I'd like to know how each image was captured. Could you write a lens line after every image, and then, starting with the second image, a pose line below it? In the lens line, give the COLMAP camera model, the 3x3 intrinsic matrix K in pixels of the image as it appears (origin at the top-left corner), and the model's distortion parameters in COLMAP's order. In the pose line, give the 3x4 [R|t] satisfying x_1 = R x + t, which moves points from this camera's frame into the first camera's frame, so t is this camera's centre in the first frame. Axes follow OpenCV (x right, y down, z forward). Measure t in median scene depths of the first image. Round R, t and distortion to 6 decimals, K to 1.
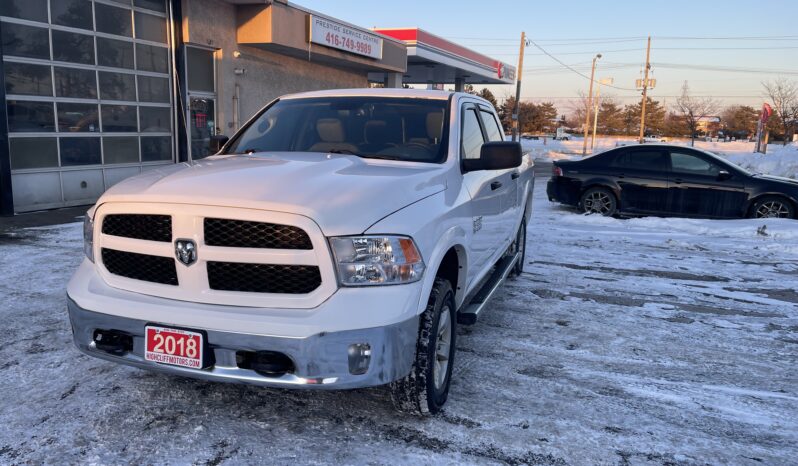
lens RADIAL K [[598.6, 0, 394.7], [0, 598.6, 236.7], [0, 0, 1]] dist [0.070872, -0.075711]
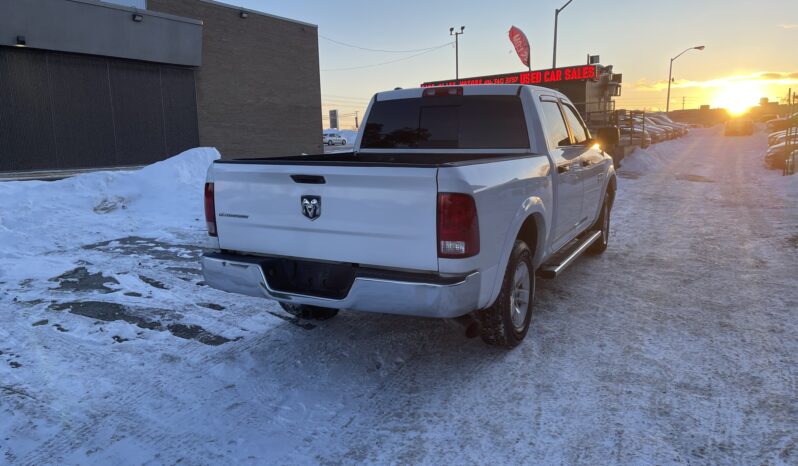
lens RADIAL K [[598.6, 0, 394.9], [0, 598.6, 228.8], [0, 0, 1]] dist [0.070872, -0.075711]
pose [[-0.987663, -0.033957, 0.152866, -0.024138], [0.019079, 0.942837, 0.332709, -0.325102], [-0.155425, 0.331521, -0.930557, 1.876540]]
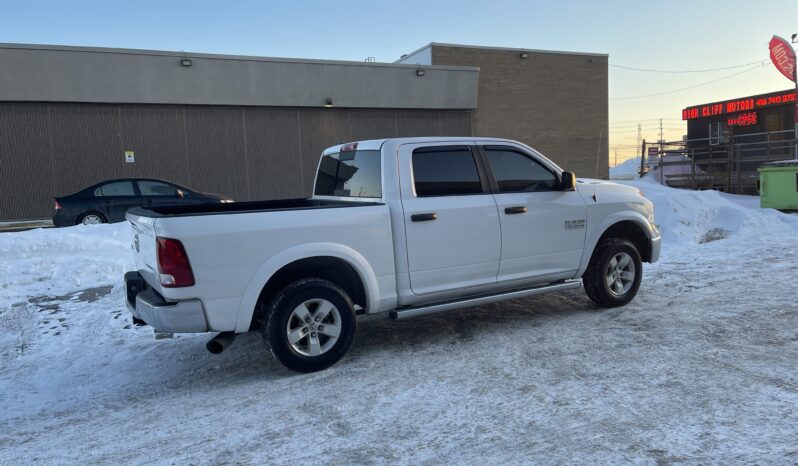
lens RADIAL K [[598.6, 0, 399.4], [0, 598.6, 234.0], [0, 0, 1]] dist [0.070872, -0.075711]
pose [[-0.751037, -0.062079, 0.657336, -0.673211], [0.138365, 0.958666, 0.248625, -0.319192], [-0.645600, 0.277679, -0.711404, 1.686559]]
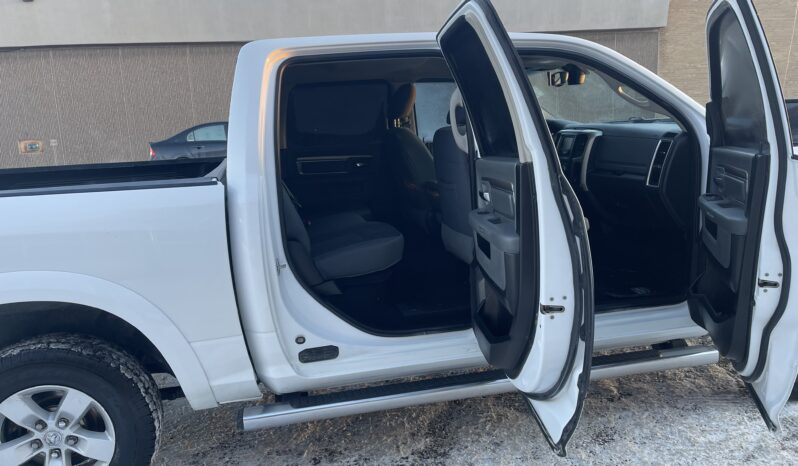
lens RADIAL K [[598.6, 0, 395.4], [0, 598.6, 236.0], [0, 0, 1]] dist [0.070872, -0.075711]
pose [[-0.514262, -0.160464, 0.842488, -0.487469], [0.189080, 0.936956, 0.293873, -0.211276], [-0.836530, 0.310426, -0.451501, 1.170216]]
